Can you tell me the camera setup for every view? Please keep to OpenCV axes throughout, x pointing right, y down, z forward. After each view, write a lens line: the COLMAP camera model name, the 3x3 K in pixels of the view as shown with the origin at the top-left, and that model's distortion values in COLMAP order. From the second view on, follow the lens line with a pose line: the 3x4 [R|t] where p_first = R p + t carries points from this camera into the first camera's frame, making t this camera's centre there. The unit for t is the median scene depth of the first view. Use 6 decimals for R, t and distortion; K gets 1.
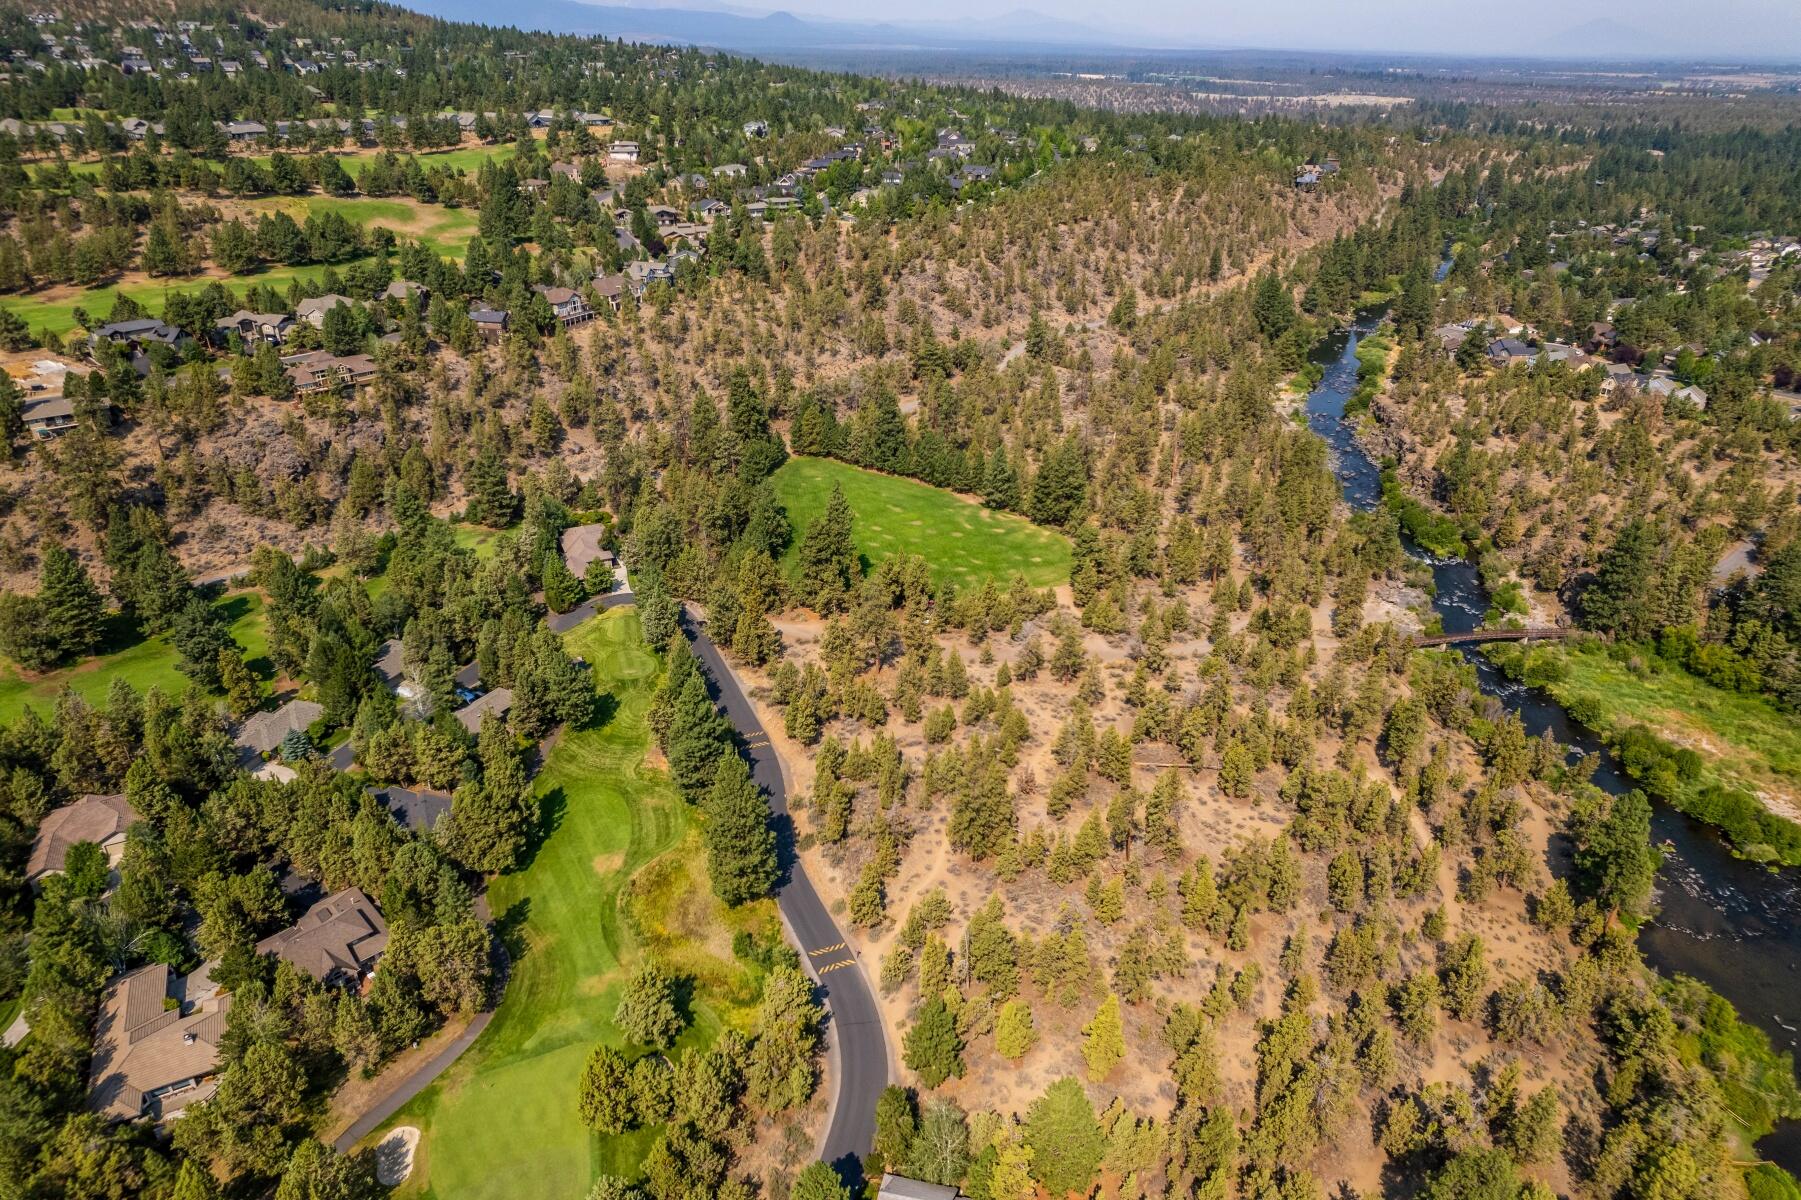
lens RADIAL K [[1155.8, 0, 897.7], [0, 1155.8, 603.7], [0, 0, 1]] dist [-0.065342, 0.049260]
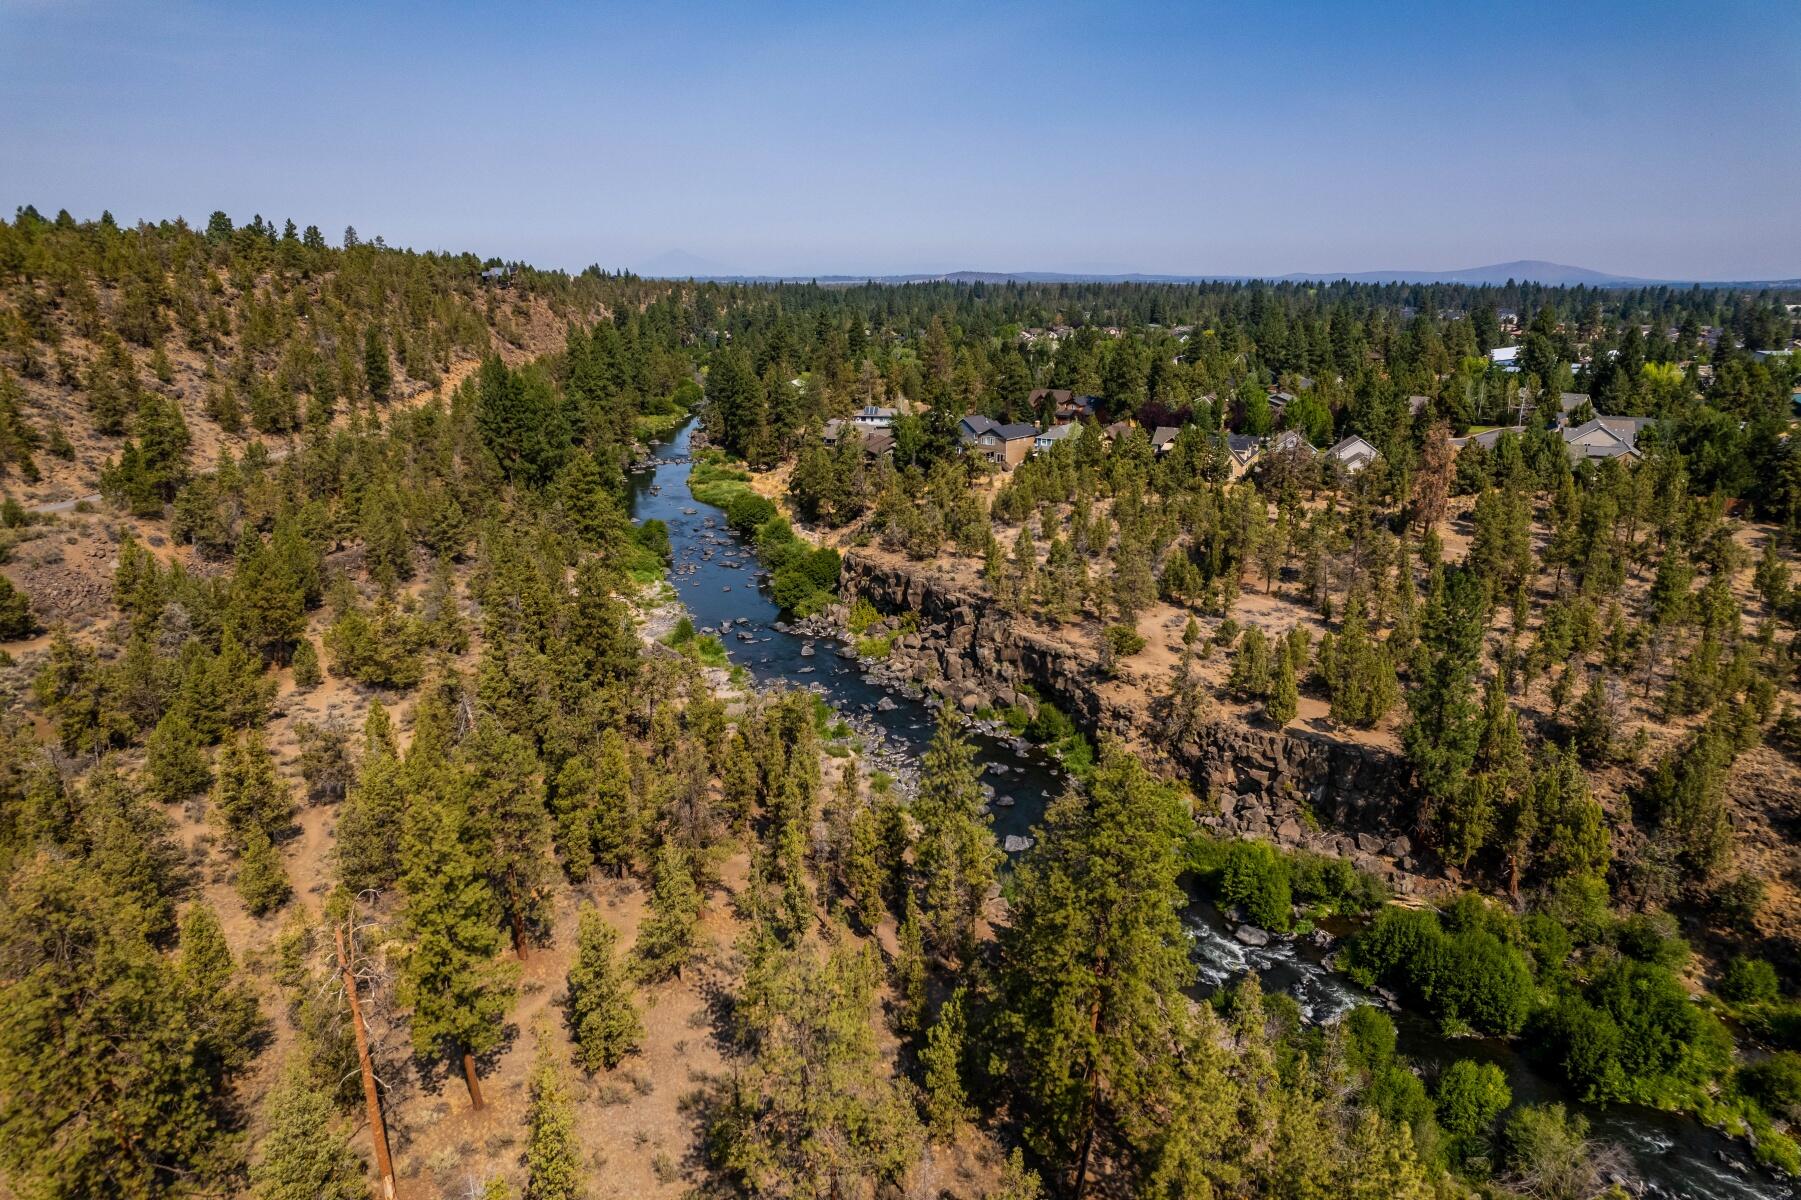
lens RADIAL K [[1155.8, 0, 902.4], [0, 1155.8, 597.4], [0, 0, 1]] dist [-0.065342, 0.049260]
pose [[0.769017, -0.178166, 0.613897, 0.155911], [0.286968, 0.954381, -0.082498, -0.114261], [-0.571193, 0.239611, 0.785063, 0.598813]]
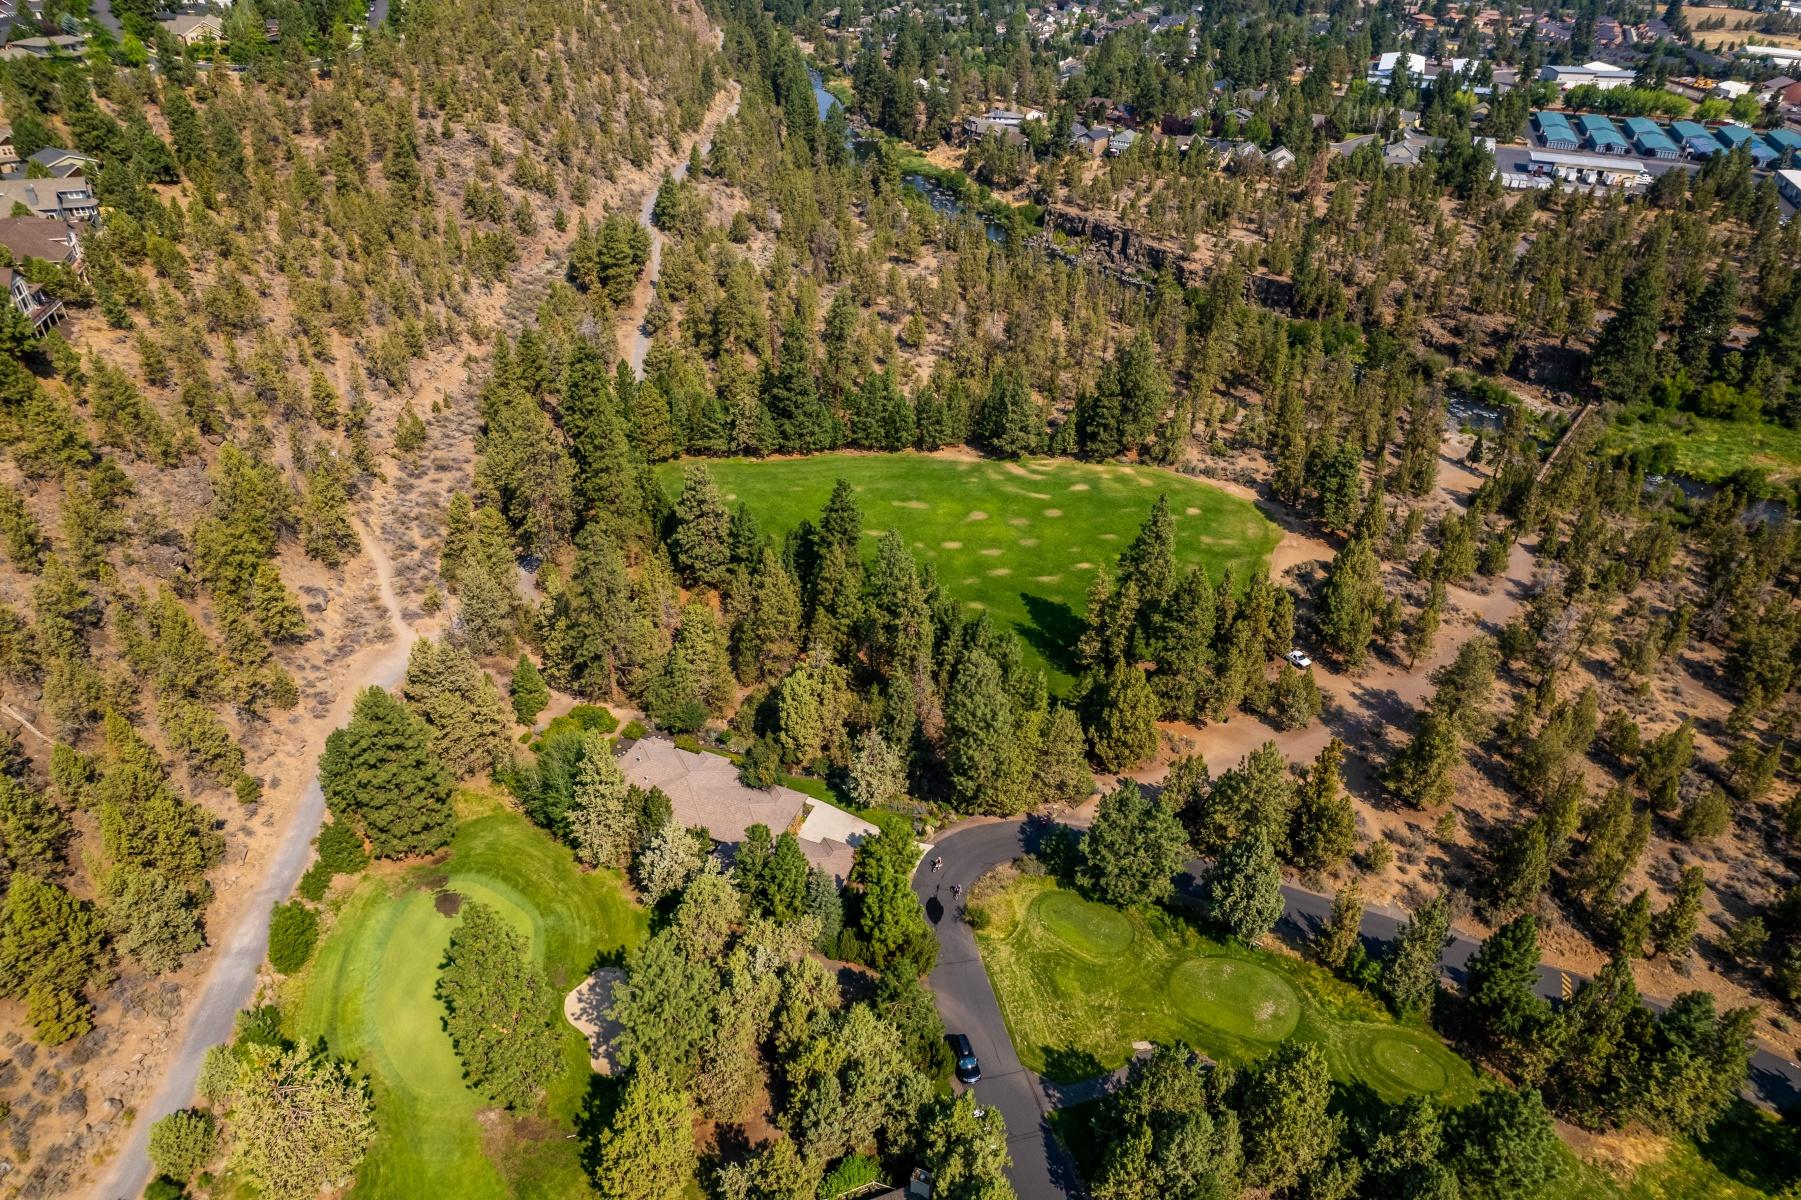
lens RADIAL K [[1155.8, 0, 904.9], [0, 1155.8, 603.4], [0, 0, 1]] dist [-0.065342, 0.049260]
pose [[0.712019, -0.370132, 0.596684, -0.279322], [0.285621, 0.928975, 0.235428, -0.124191], [-0.641444, 0.002796, 0.767165, 0.350181]]
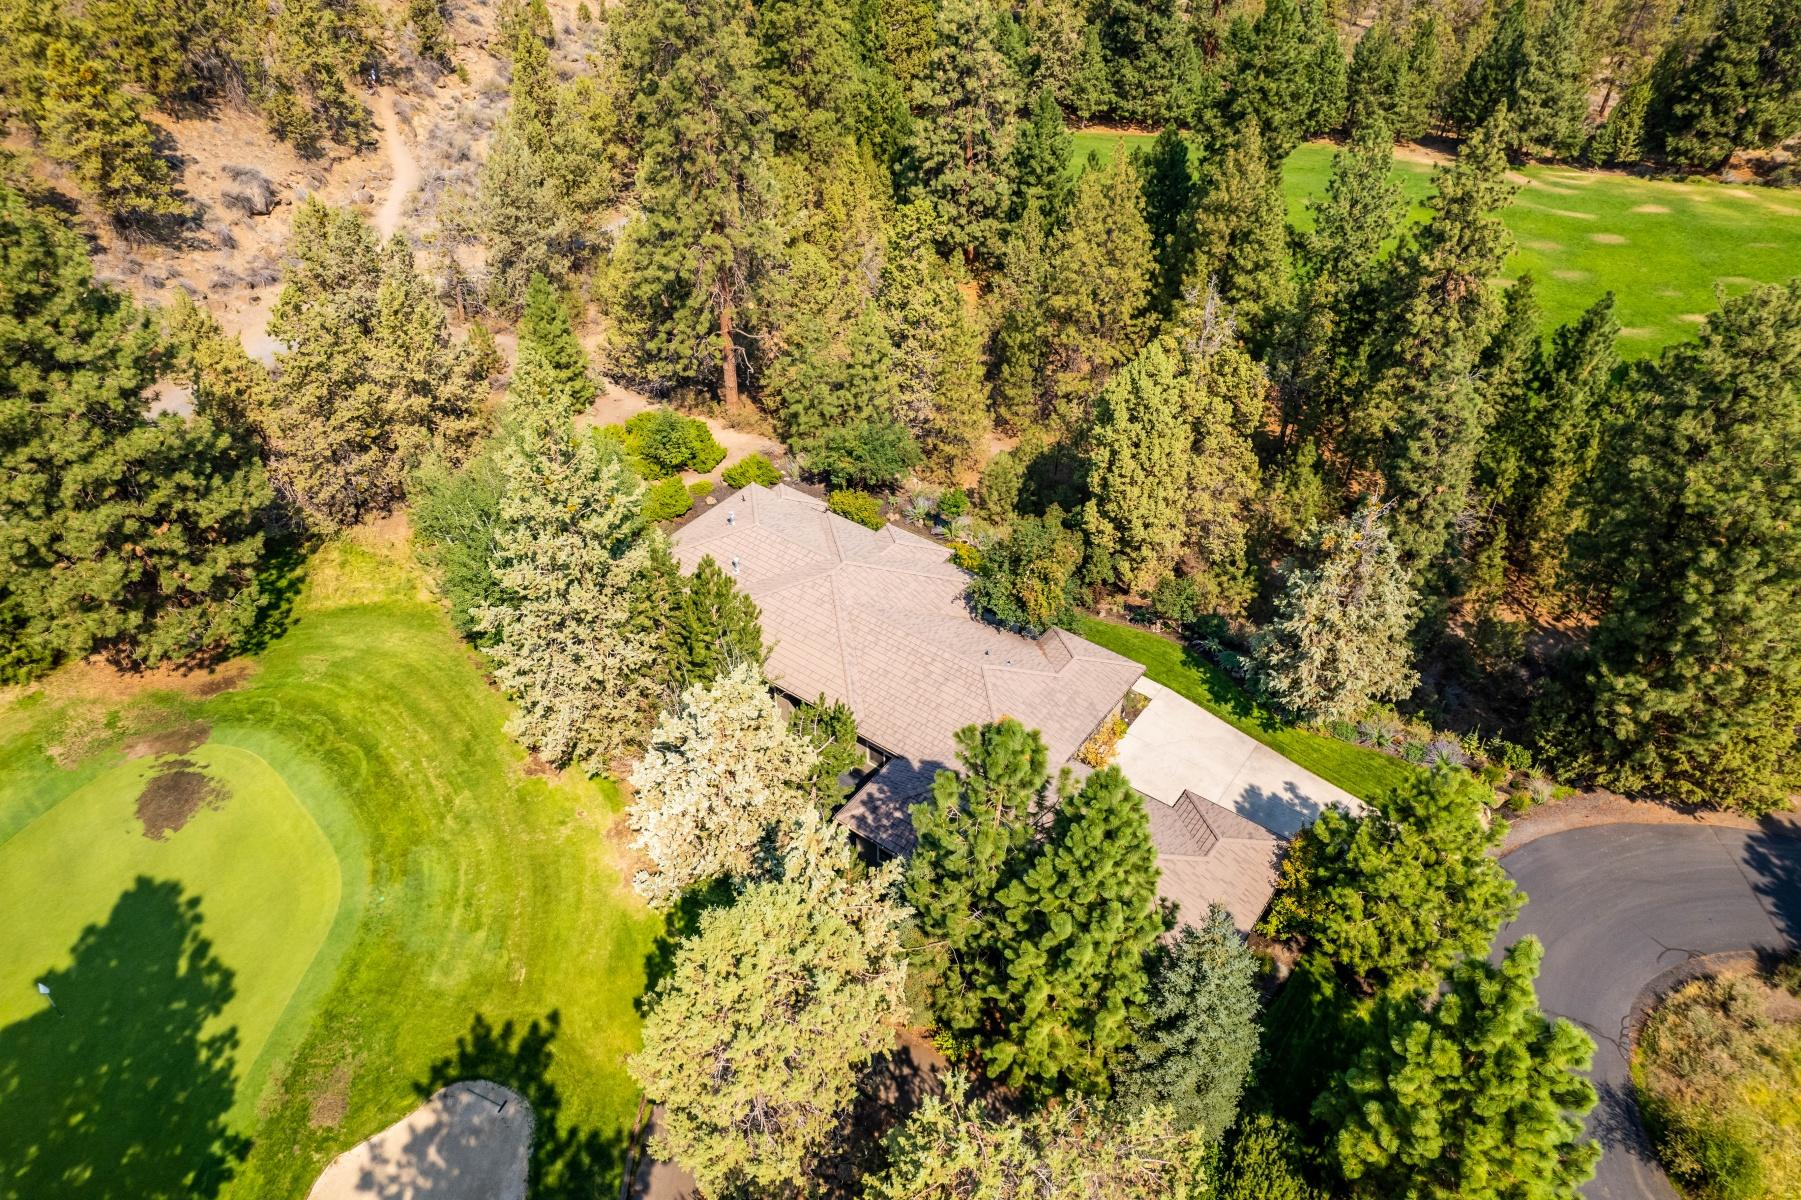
lens RADIAL K [[1155.8, 0, 898.7], [0, 1155.8, 600.7], [0, 0, 1]] dist [-0.065342, 0.049260]
pose [[0.867823, -0.306293, 0.391238, -0.203960], [0.217766, 0.942209, 0.254599, -0.058334], [-0.446610, -0.135748, 0.884371, 0.499541]]
